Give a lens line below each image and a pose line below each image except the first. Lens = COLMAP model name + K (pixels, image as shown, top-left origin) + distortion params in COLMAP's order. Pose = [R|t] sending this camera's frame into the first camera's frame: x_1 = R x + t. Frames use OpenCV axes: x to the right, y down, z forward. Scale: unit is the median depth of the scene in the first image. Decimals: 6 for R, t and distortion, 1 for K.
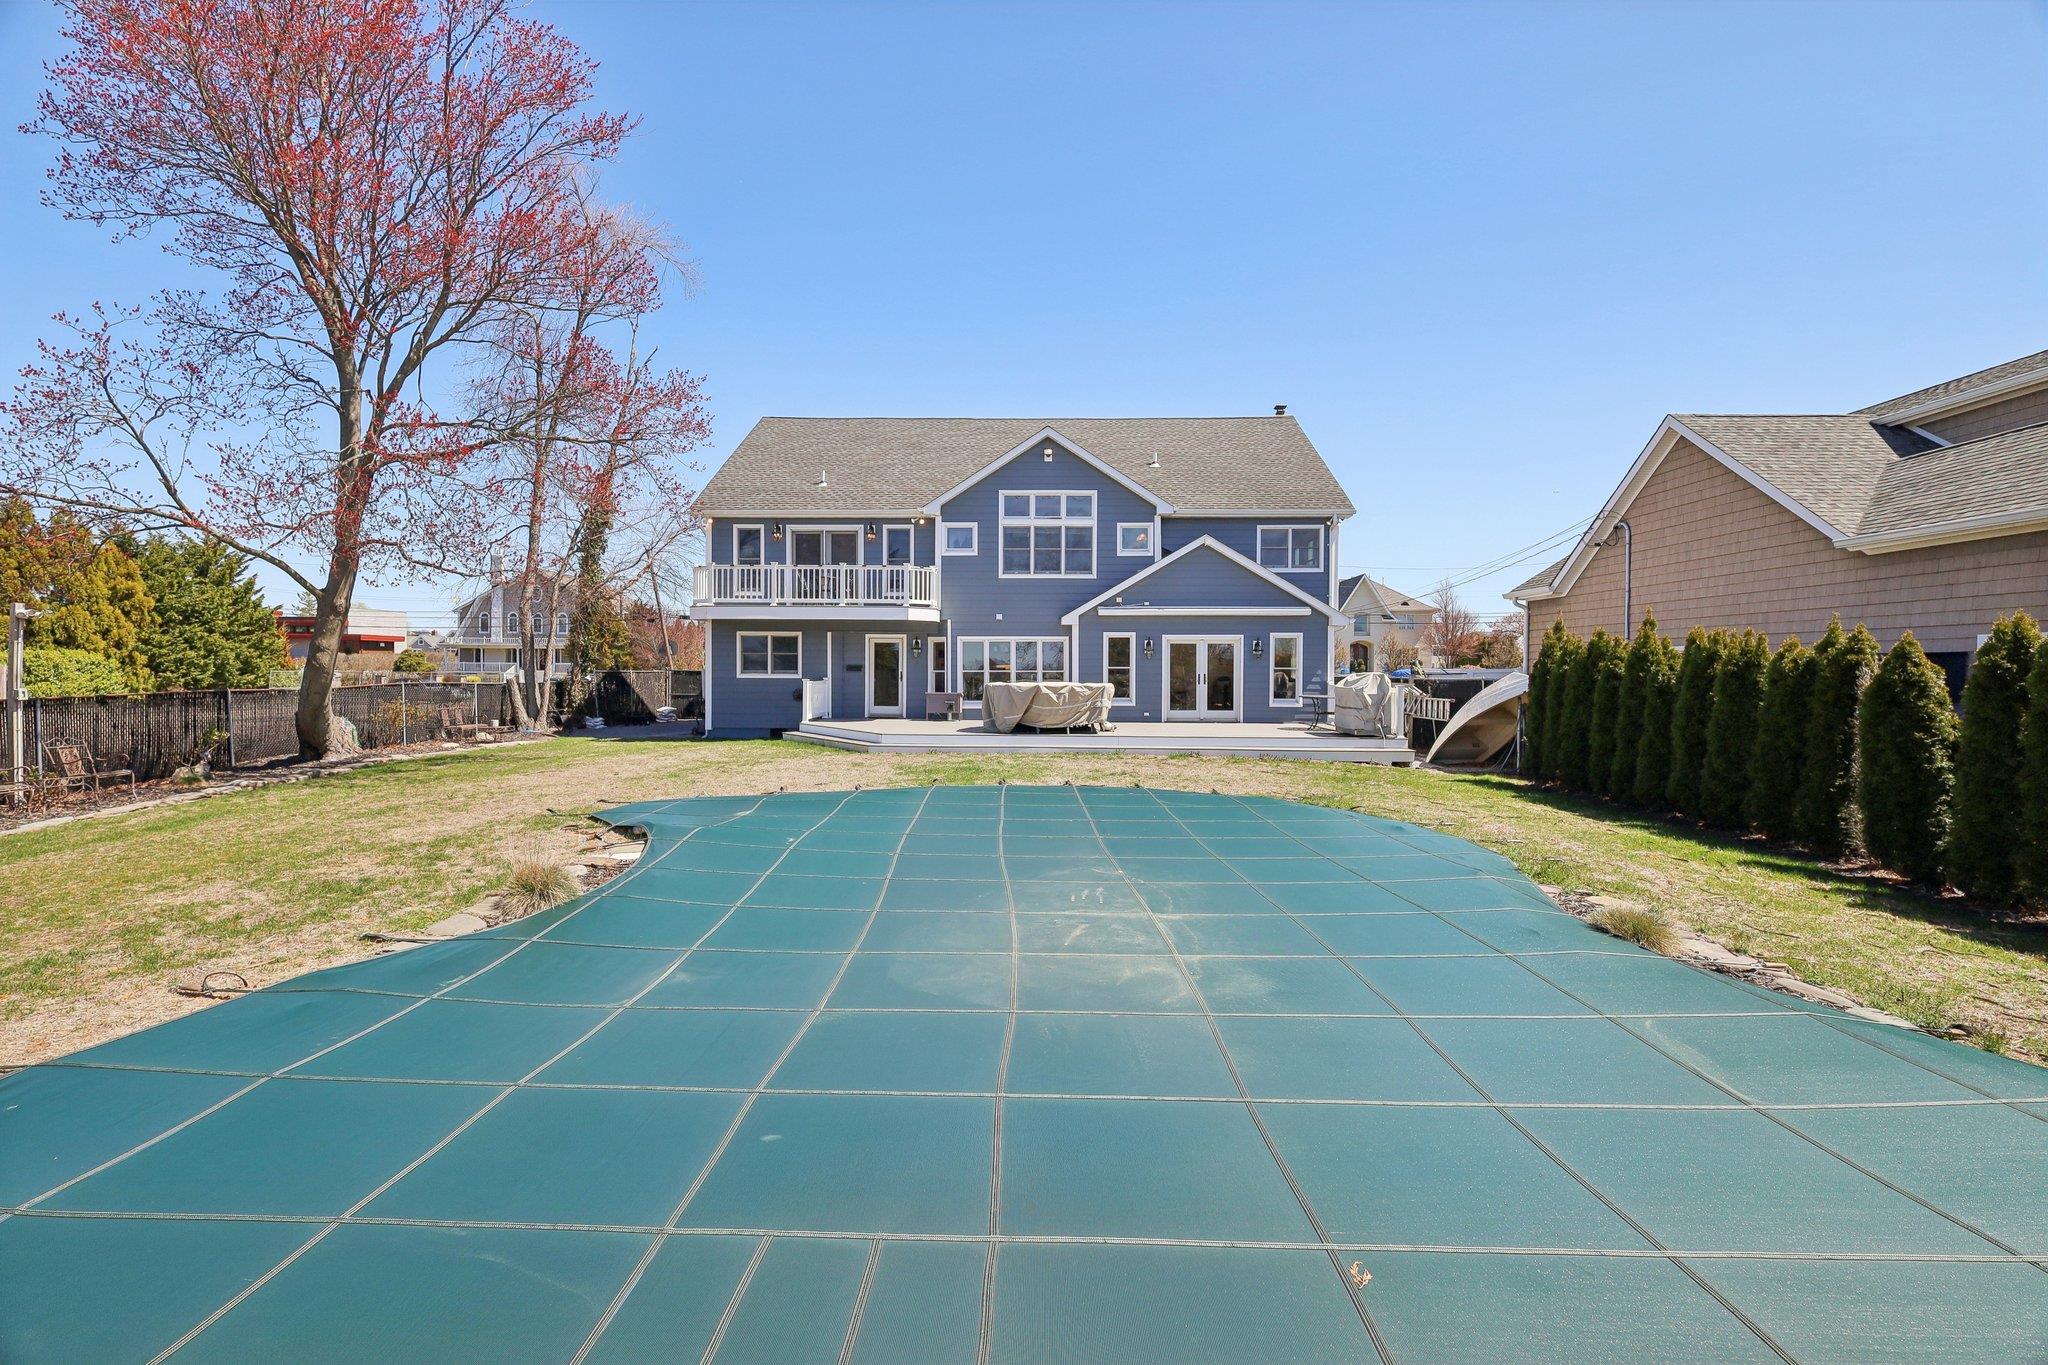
lens RADIAL K [[955.4, 0, 1029.5], [0, 955.4, 685.2], [0, 0, 1]] dist [0.000360, 0.000303]
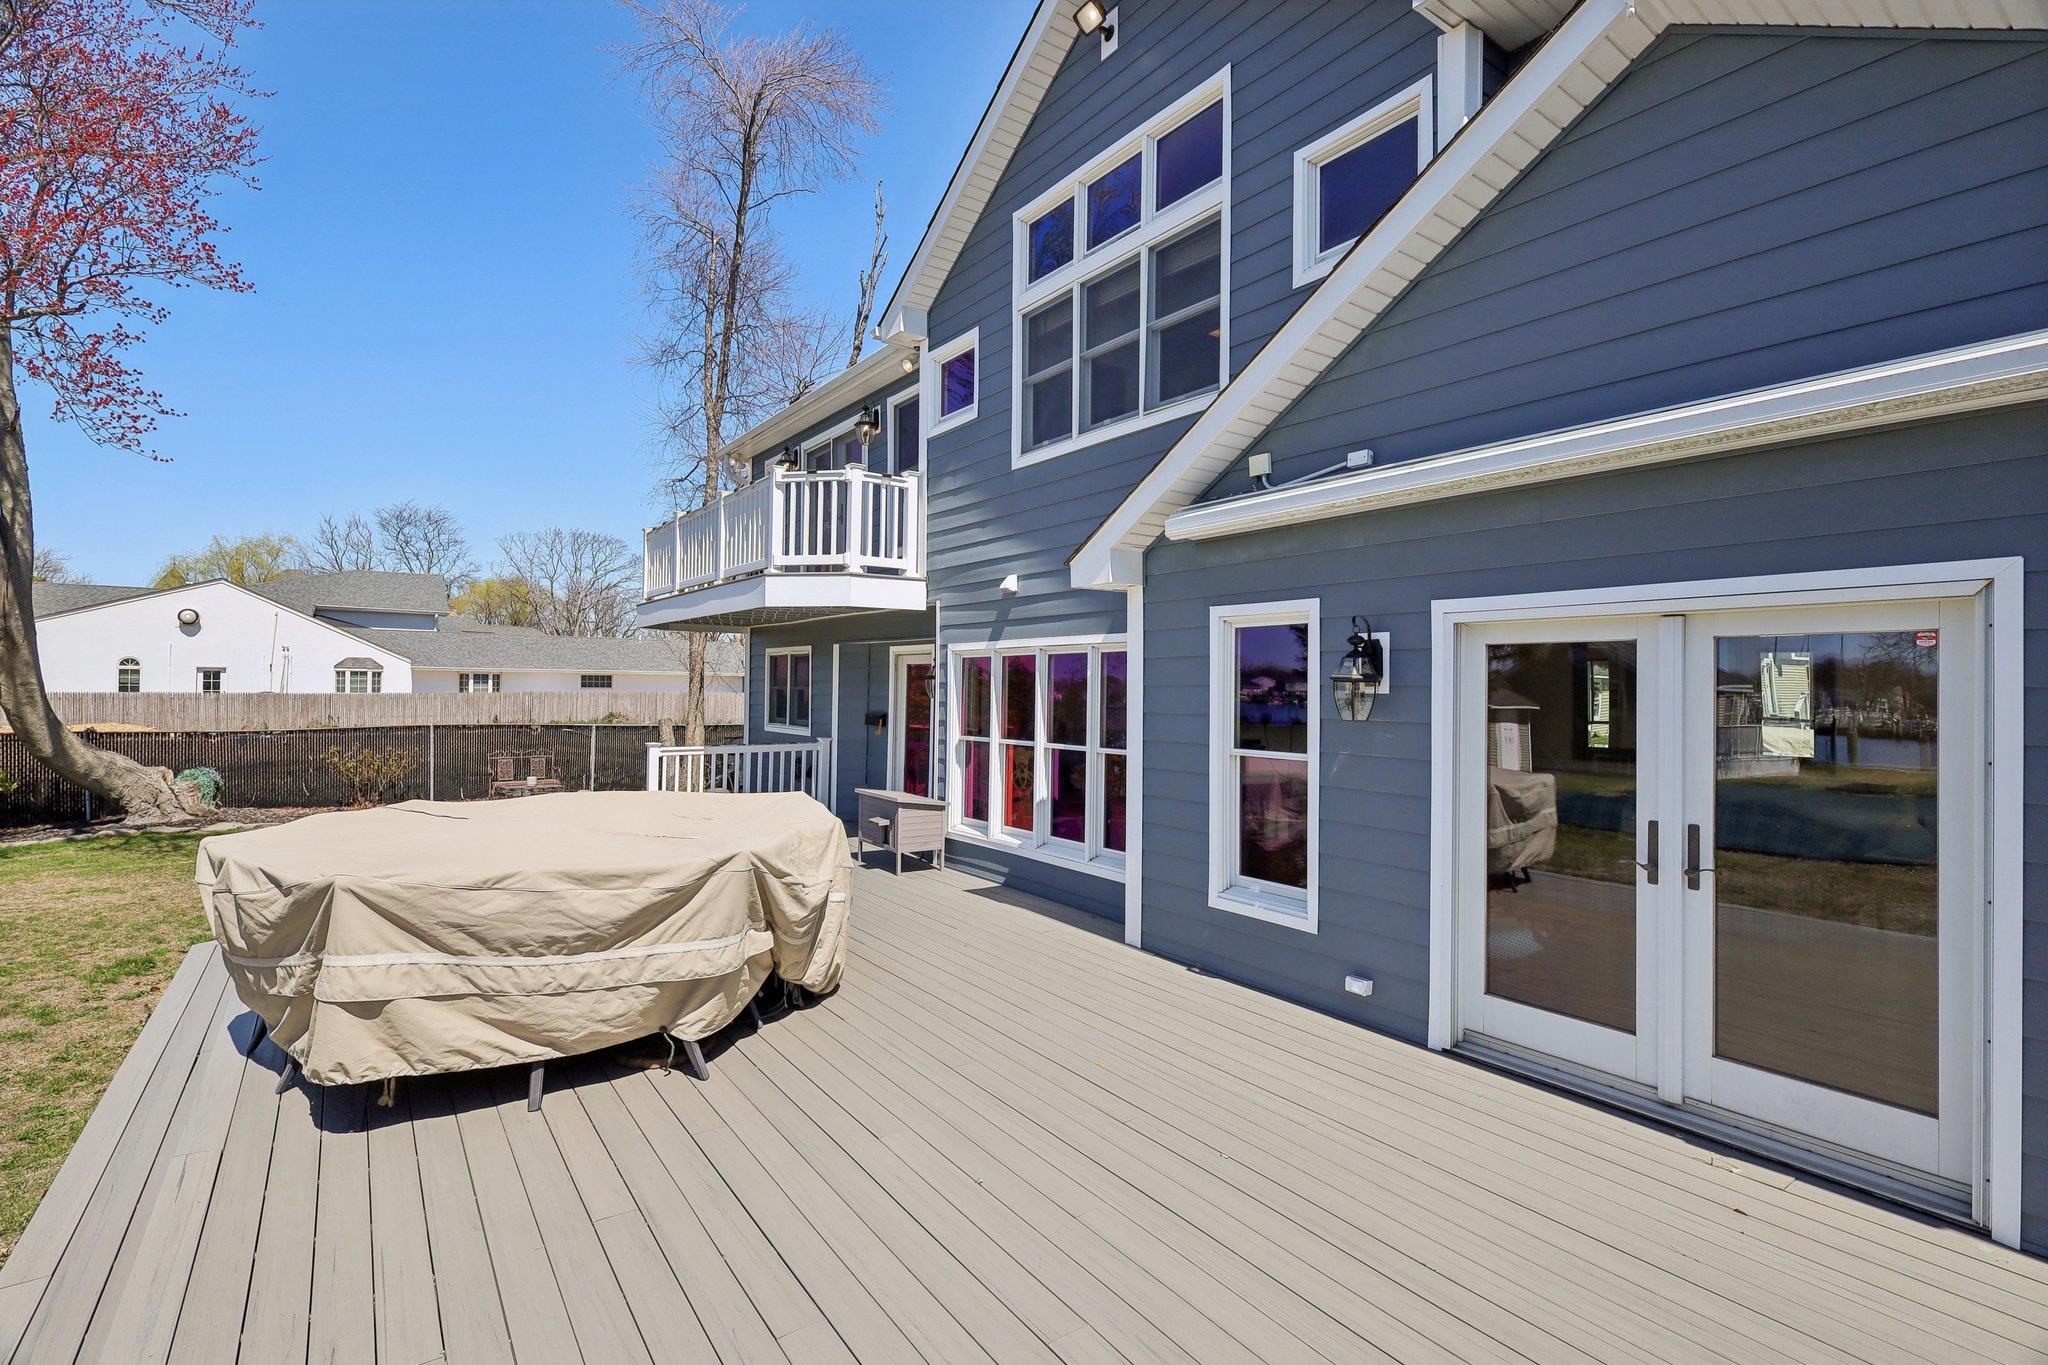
lens RADIAL K [[955.4, 0, 1010.6], [0, 955.4, 678.3], [0, 0, 1]] dist [0.000360, 0.000303]
pose [[0.586202, -0.004958, -0.810150, 0.244340], [-0.023256, 0.999466, -0.022945, -0.029634], [0.809831, 0.032291, 0.585773, 0.802229]]
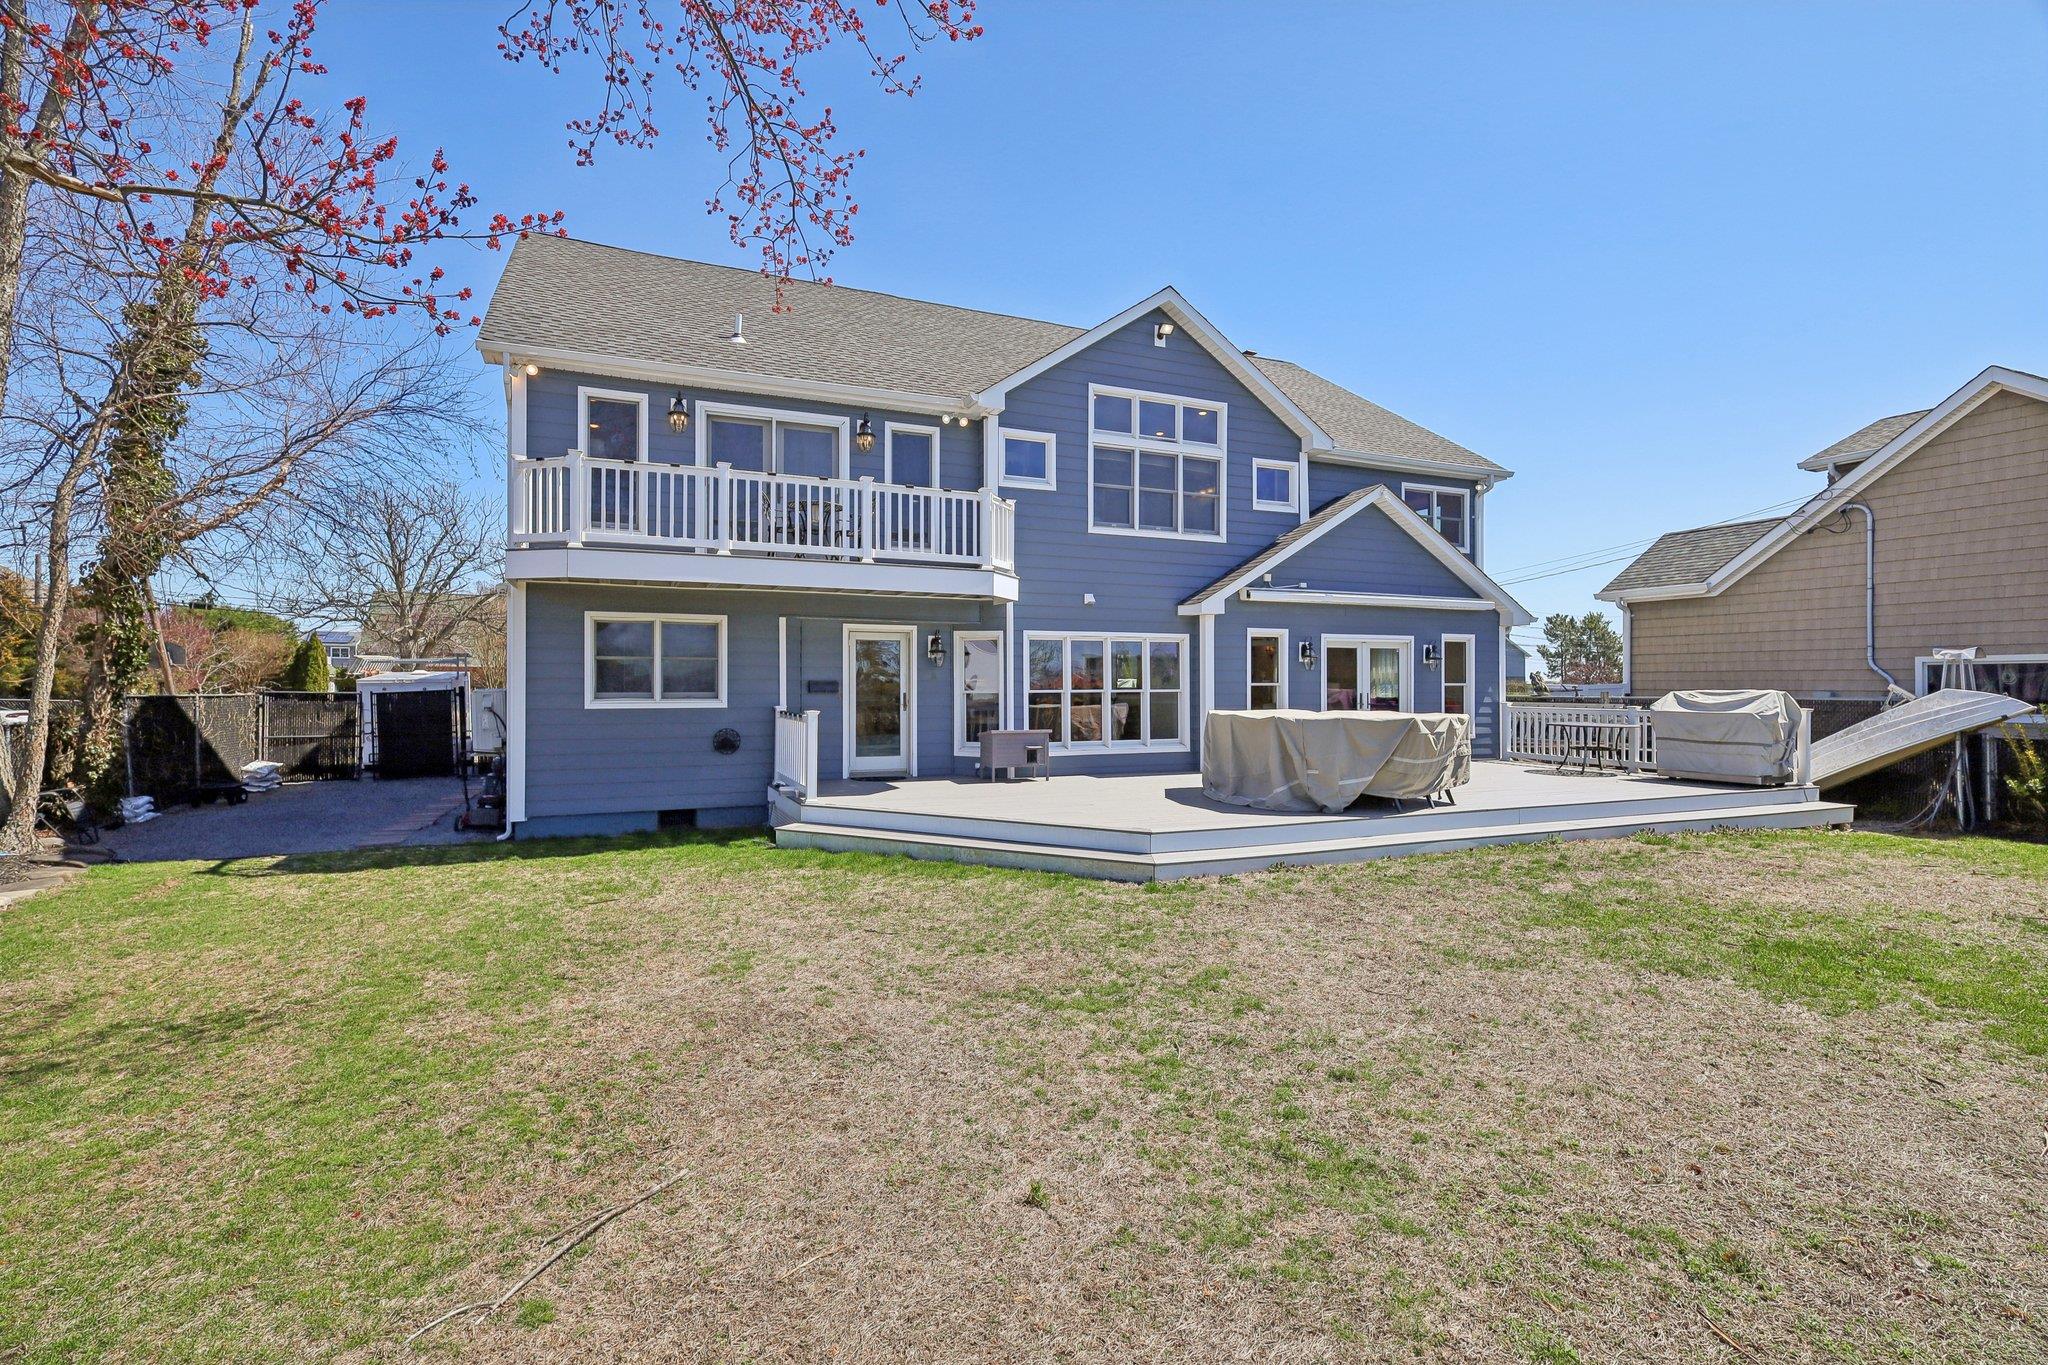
lens RADIAL K [[955.4, 0, 1025.3], [0, 955.4, 686.5], [0, 0, 1]] dist [0.000360, 0.000303]
pose [[0.905306, -0.004832, 0.424733, -0.317318], [0.011195, 0.999859, -0.012486, -0.010694], [-0.424613, 0.016058, 0.905232, 0.487000]]
